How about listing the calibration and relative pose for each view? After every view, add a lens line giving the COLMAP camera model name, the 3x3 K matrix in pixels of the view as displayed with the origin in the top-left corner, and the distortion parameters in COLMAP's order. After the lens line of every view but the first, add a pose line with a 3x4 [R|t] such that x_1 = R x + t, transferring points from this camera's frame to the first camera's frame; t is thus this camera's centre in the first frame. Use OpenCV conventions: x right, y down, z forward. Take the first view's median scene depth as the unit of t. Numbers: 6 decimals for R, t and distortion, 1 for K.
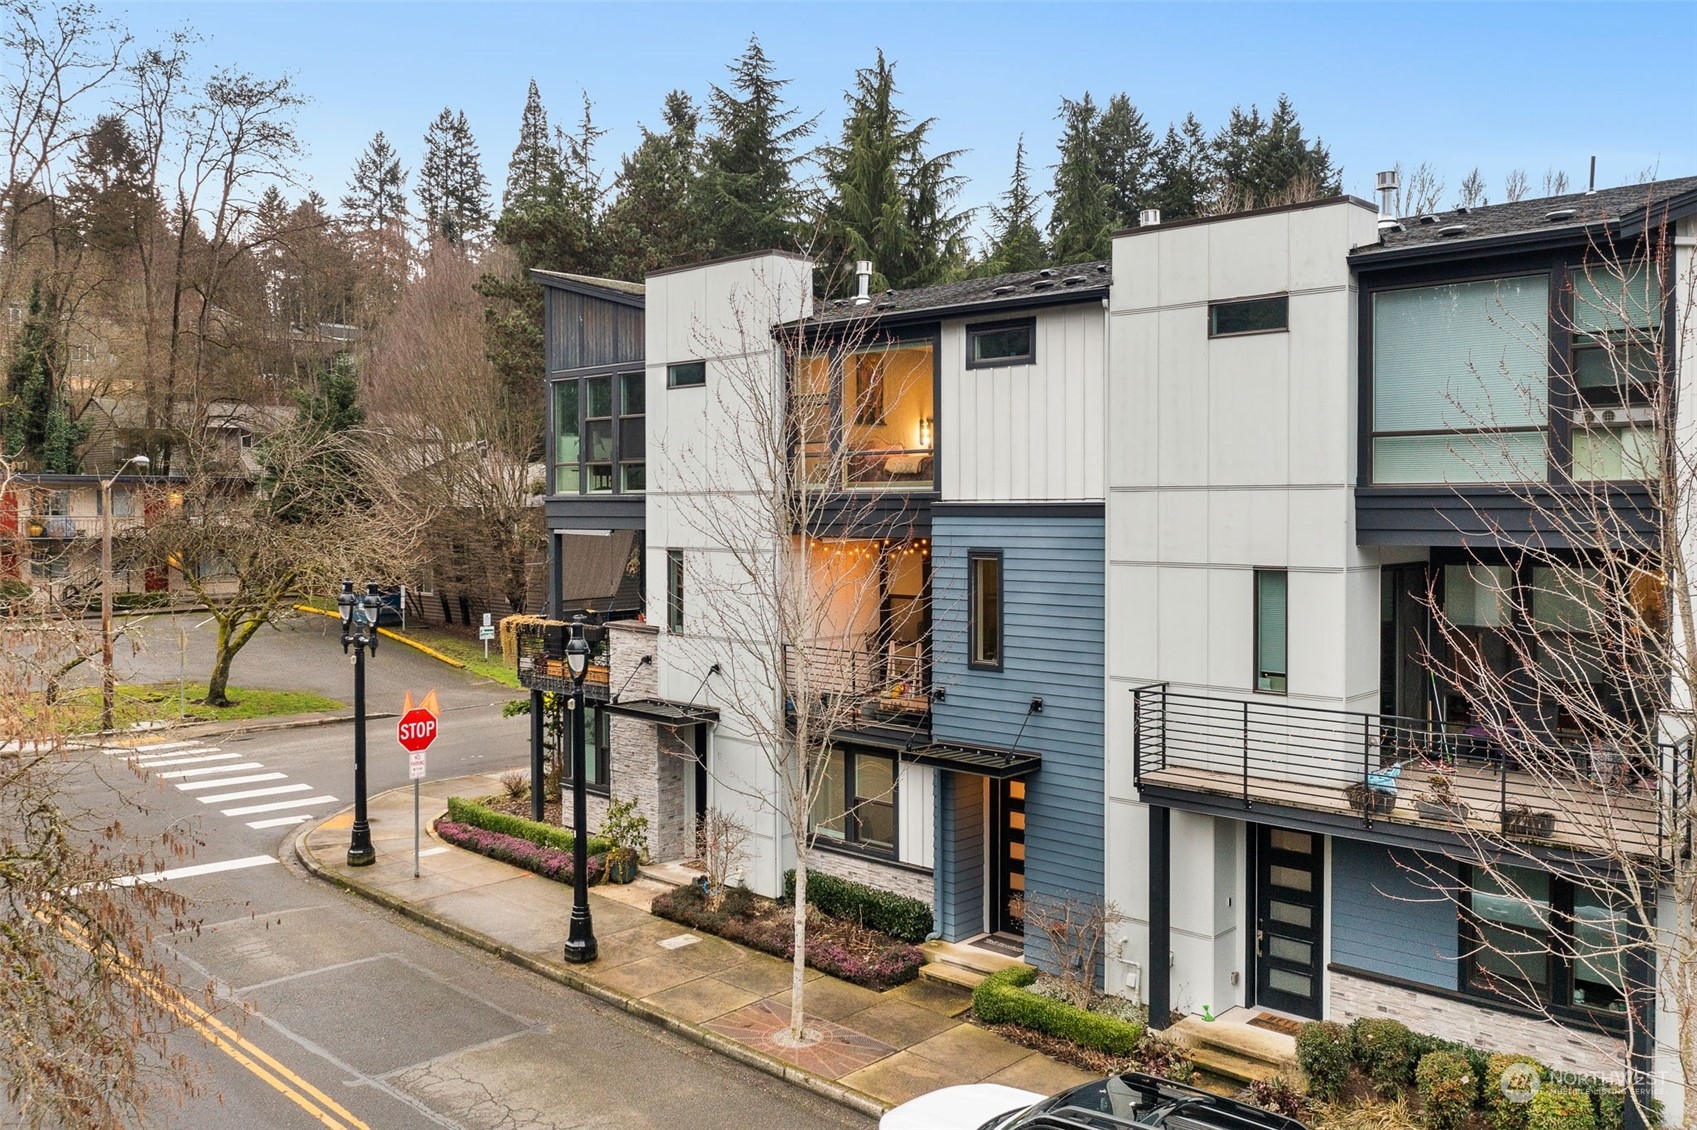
lens RADIAL K [[1371.8, 0, 842.5], [0, 1371.8, 524.0], [0, 0, 1]] dist [-0.003338, 0.000804]
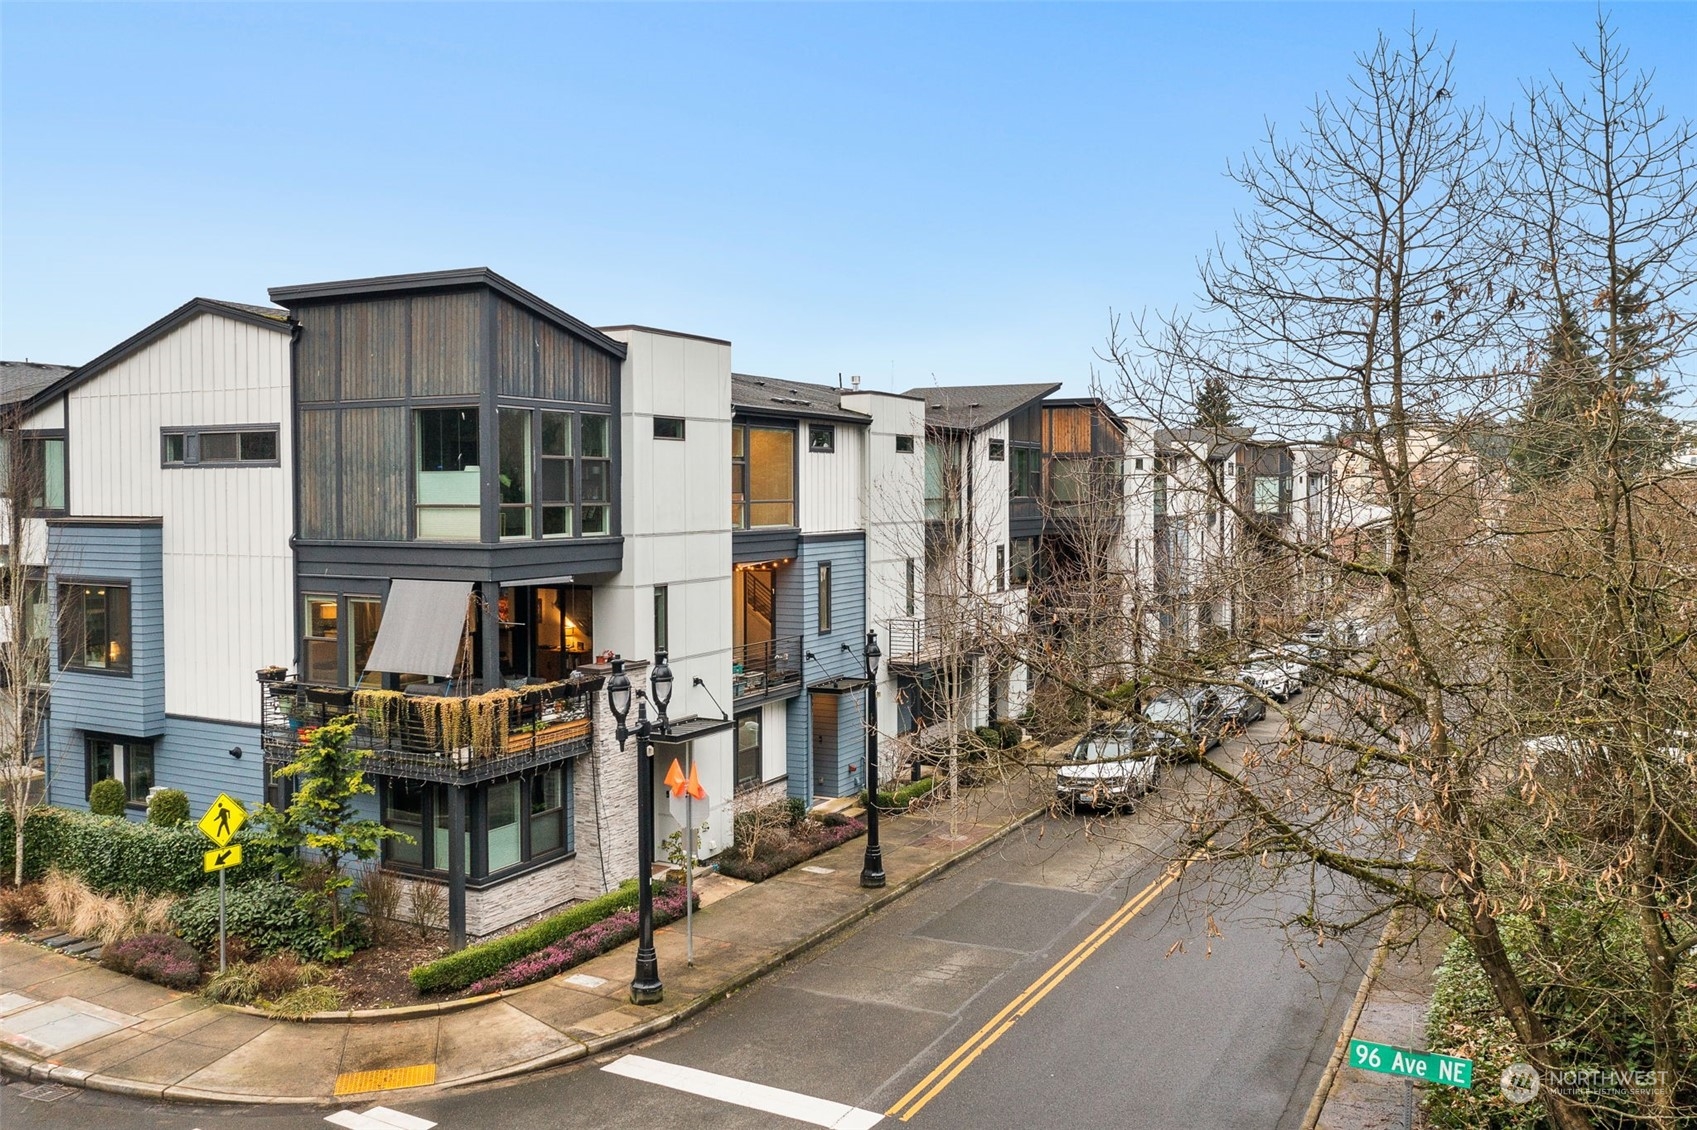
lens RADIAL K [[1371.8, 0, 842.5], [0, 1371.8, 524.0], [0, 0, 1]] dist [-0.003338, 0.000804]
pose [[-0.274155, -0.021207, 0.961452, -1.429026], [0.015403, 0.999532, 0.026439, -0.067451], [-0.961562, 0.022057, -0.273700, 1.362064]]
